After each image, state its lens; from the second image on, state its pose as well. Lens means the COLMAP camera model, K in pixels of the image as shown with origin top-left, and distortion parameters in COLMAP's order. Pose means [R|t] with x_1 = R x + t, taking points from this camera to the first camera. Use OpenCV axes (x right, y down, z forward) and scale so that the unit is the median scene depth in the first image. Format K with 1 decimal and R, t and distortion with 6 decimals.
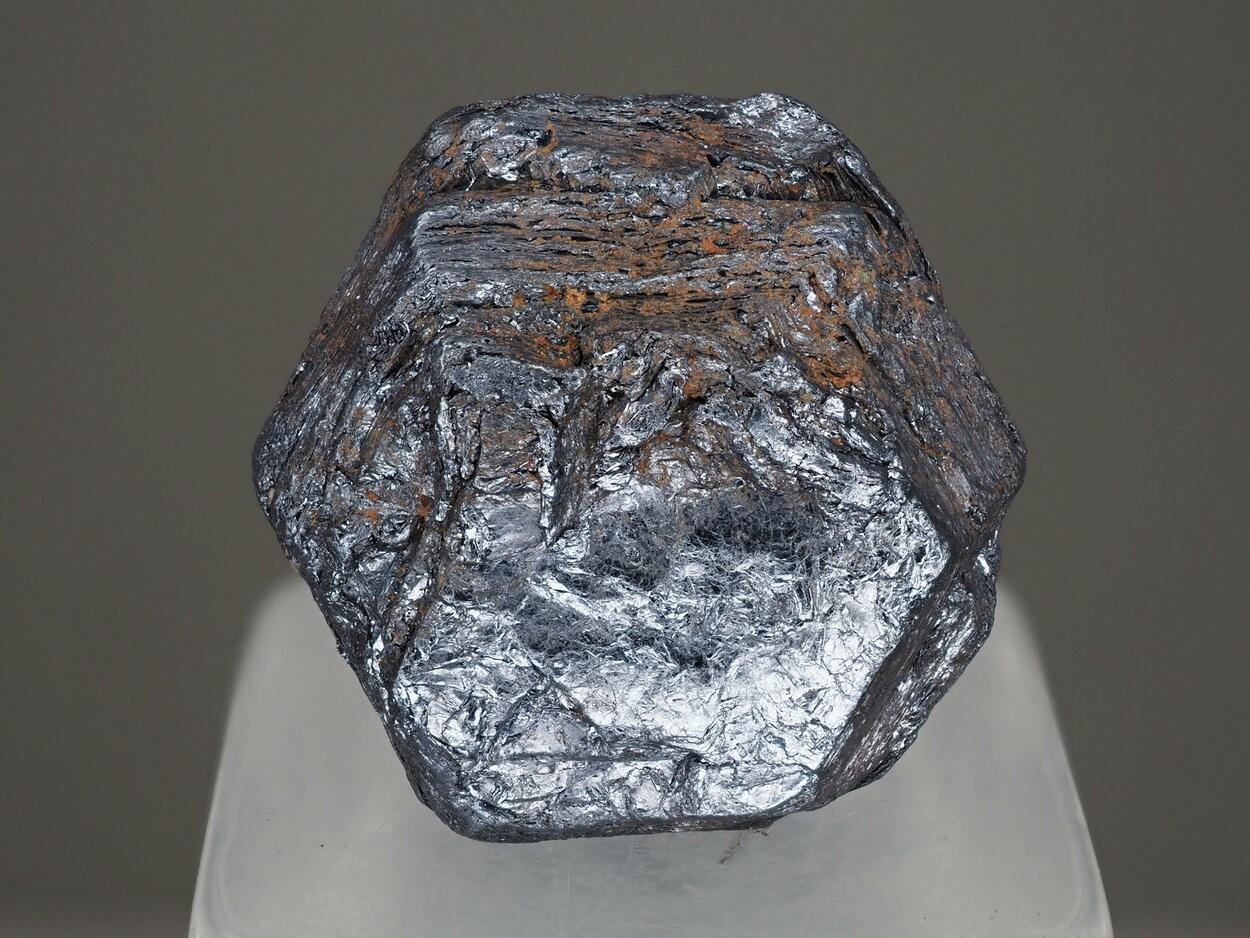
lens RADIAL K [[3493.1, 0, 625.0], [0, 3493.1, 469.0], [0, 0, 1]] dist [0.013497, -0.038277]
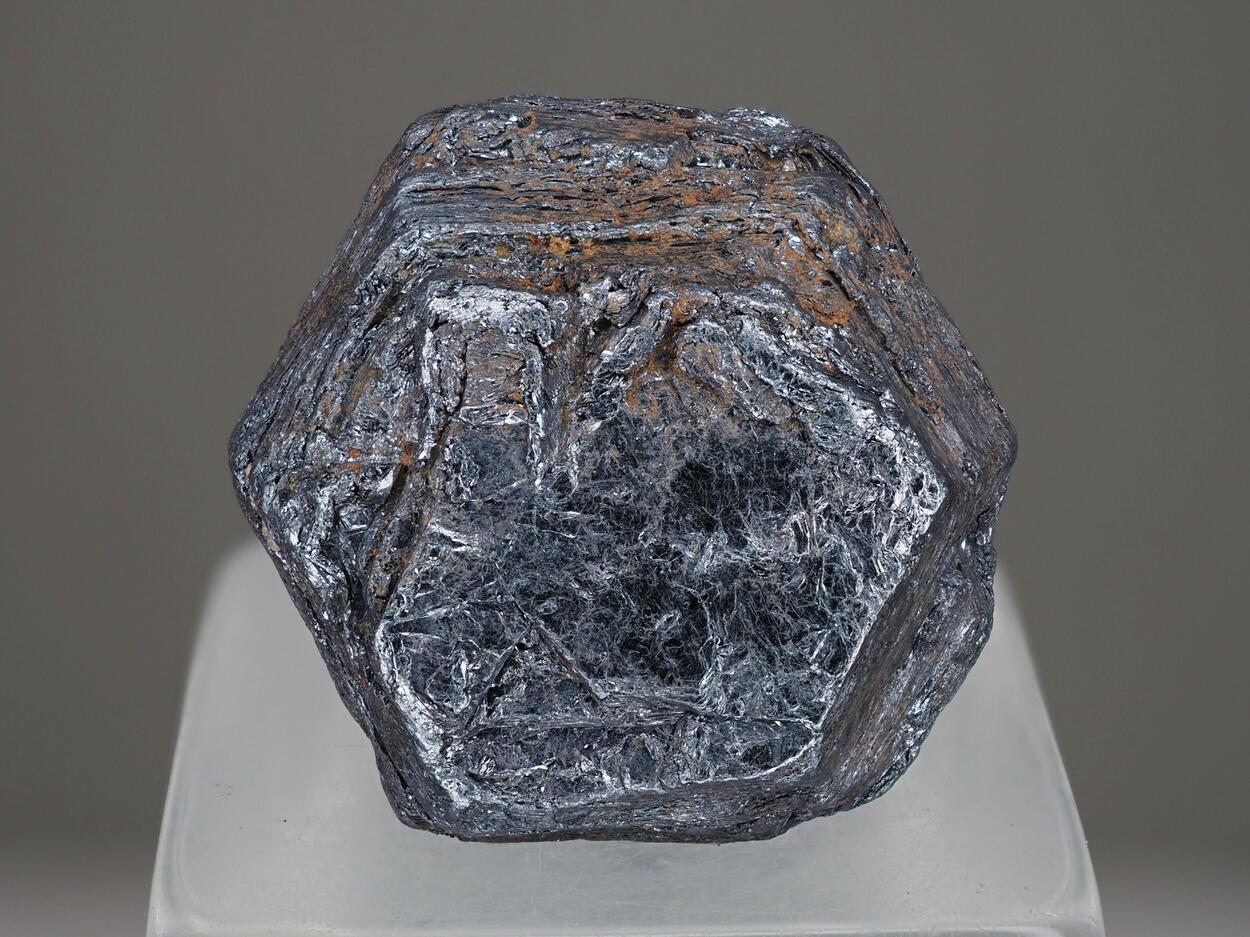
lens RADIAL K [[3493.1, 0, 625.0], [0, 3493.1, 468.5], [0, 0, 1]] dist [0.013497, -0.038277]
pose [[0.999404, -0.014235, 0.031451, -0.027633], [0.023902, 0.942676, -0.332852, 0.342083], [-0.024910, 0.333405, 0.942455, 0.080536]]
